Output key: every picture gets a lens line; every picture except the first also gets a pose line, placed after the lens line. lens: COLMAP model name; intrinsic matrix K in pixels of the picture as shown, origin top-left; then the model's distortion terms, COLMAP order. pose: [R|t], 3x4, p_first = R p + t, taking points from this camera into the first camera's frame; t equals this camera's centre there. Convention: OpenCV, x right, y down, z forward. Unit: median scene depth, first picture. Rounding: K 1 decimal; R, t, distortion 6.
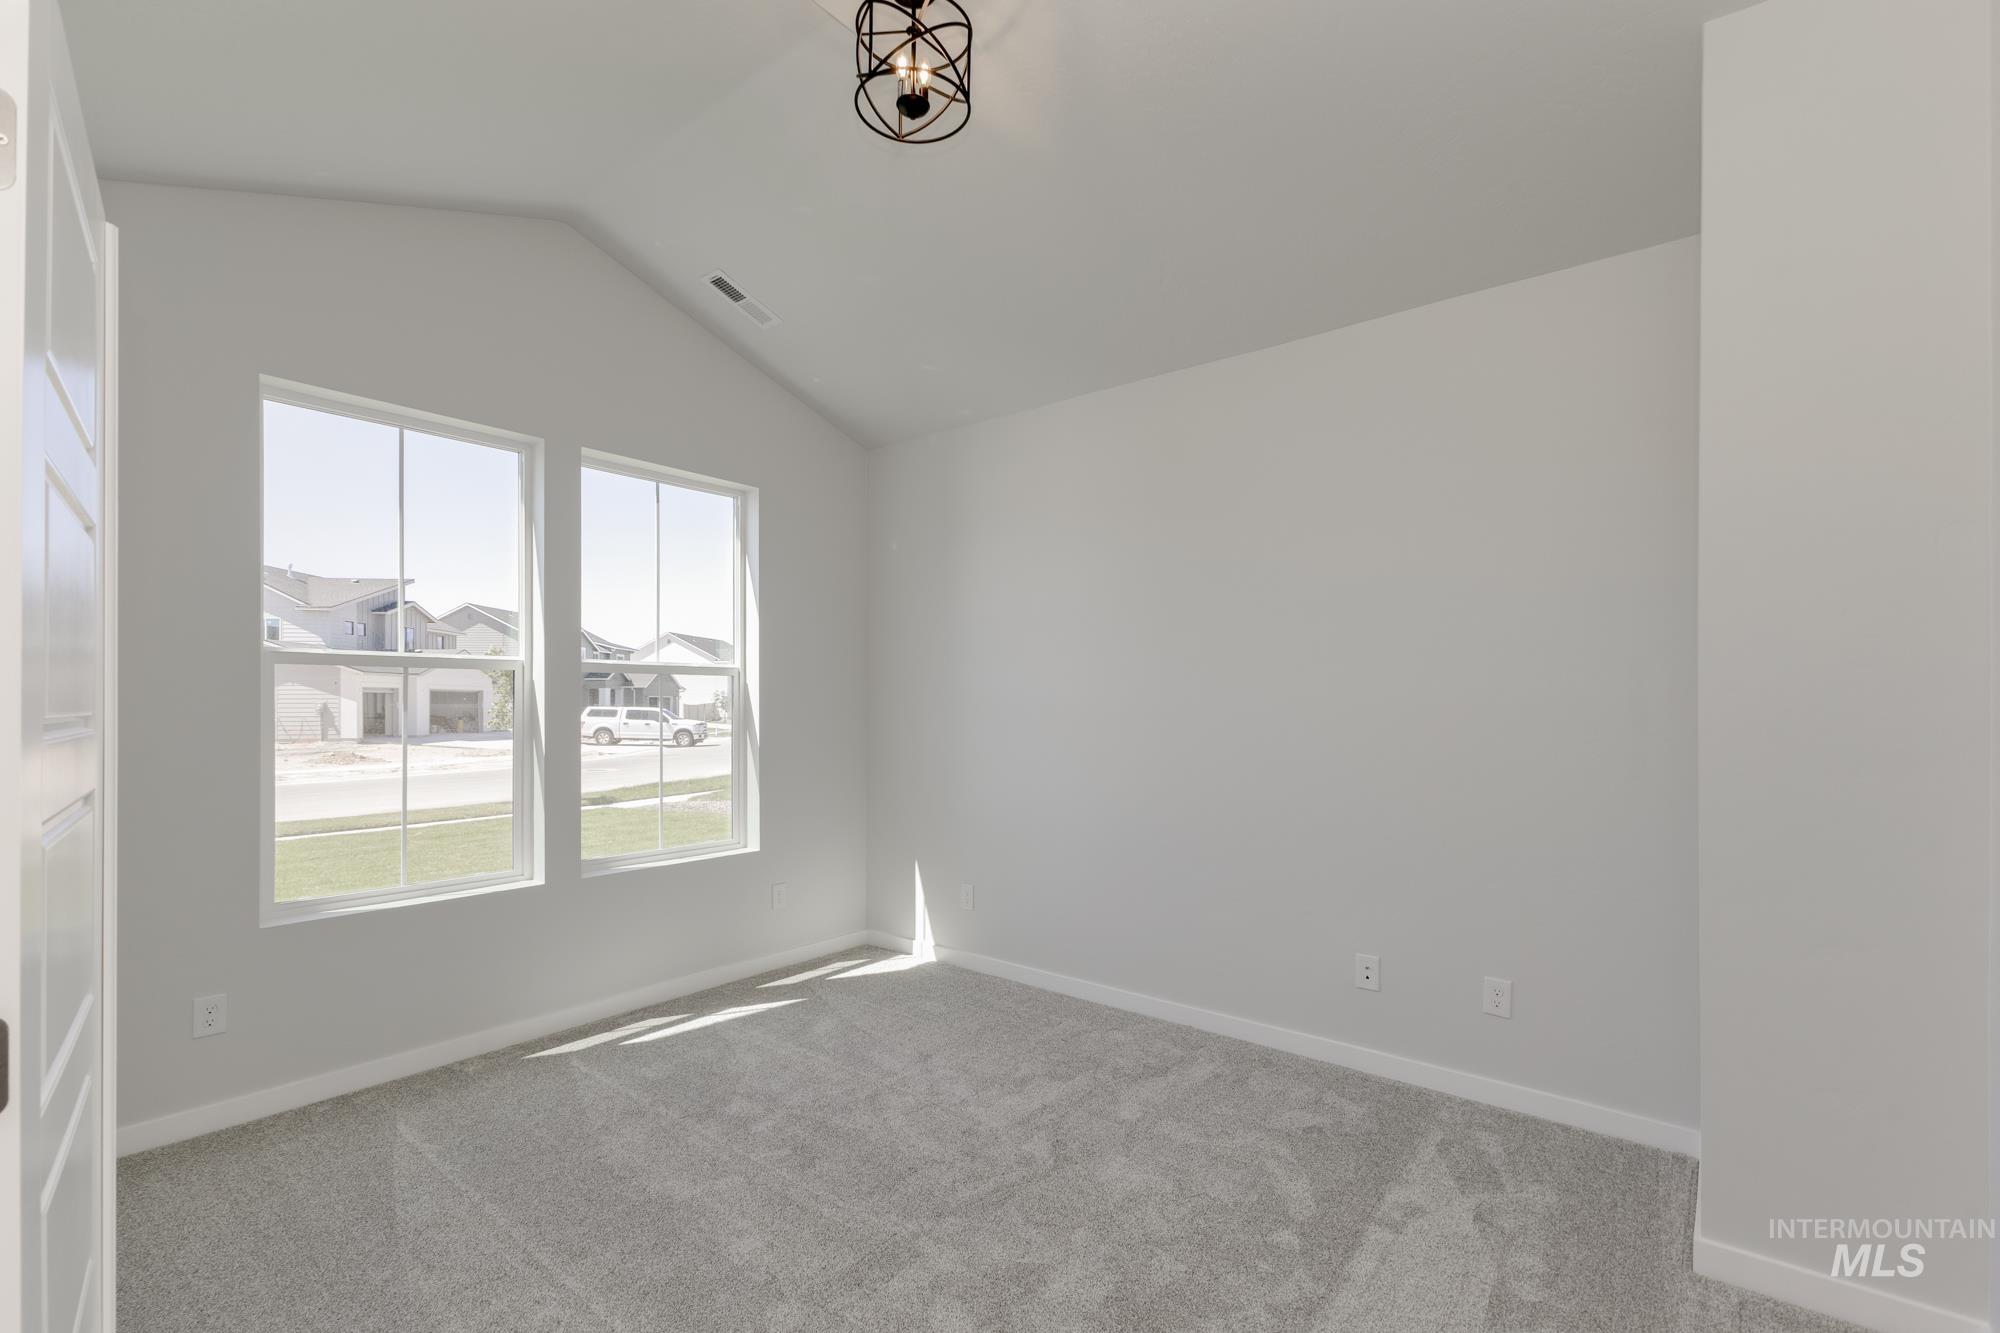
lens RADIAL K [[871.6, 0, 994.6], [0, 871.6, 666.7], [0, 0, 1]] dist [0.001445, 0.000083]
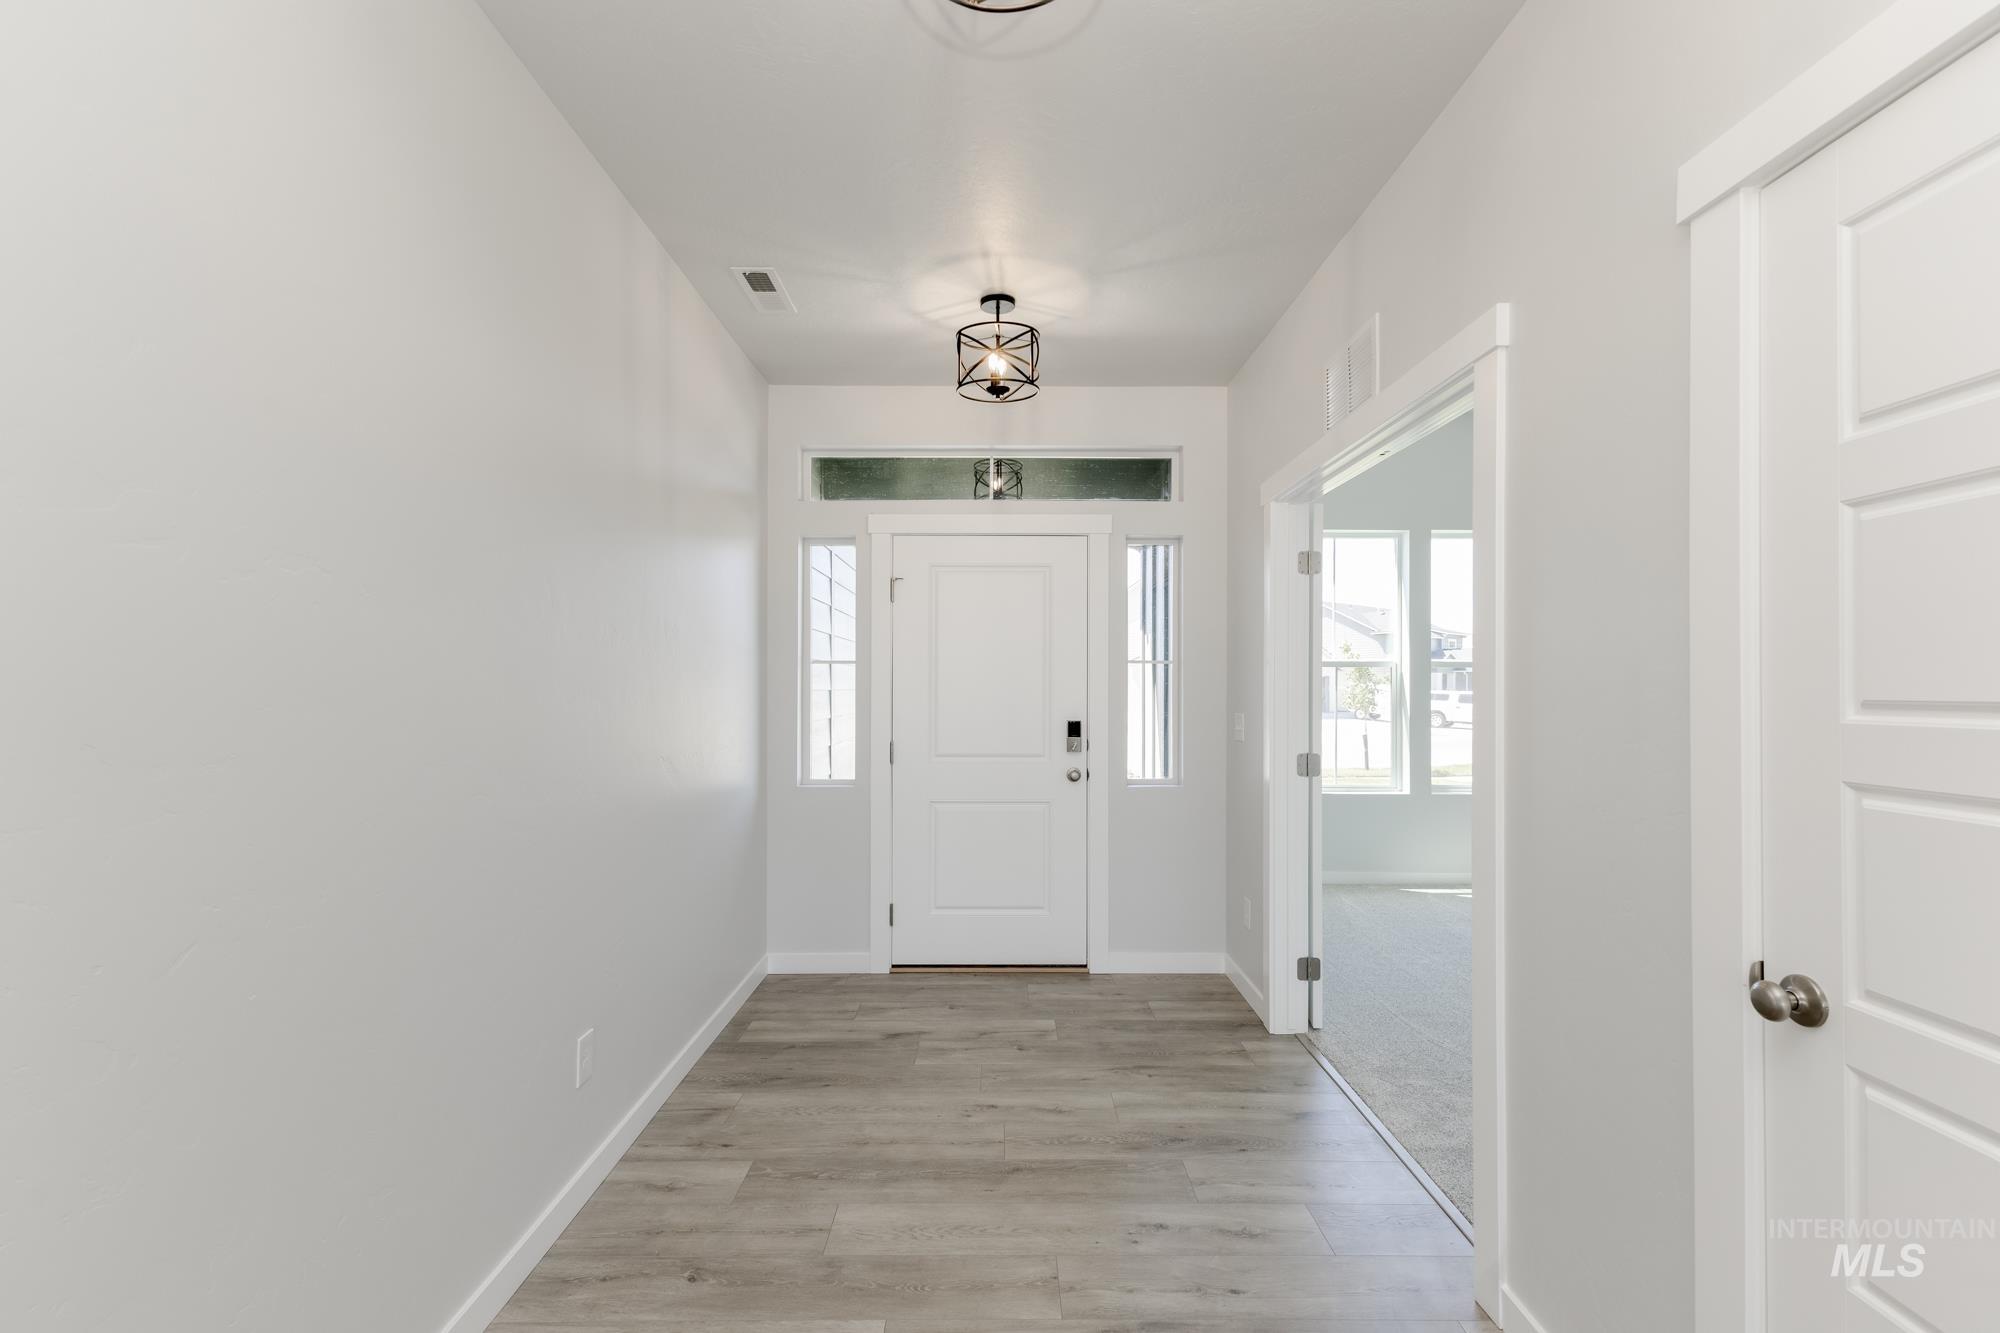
lens RADIAL K [[871.6, 0, 994.6], [0, 871.6, 666.7], [0, 0, 1]] dist [0.001445, 0.000083]
pose [[0.631165, 0.001486, -0.775647, 0.269809], [0.012676, 0.999845, 0.012231, -0.023018], [0.775545, -0.017552, 0.631048, -0.650223]]
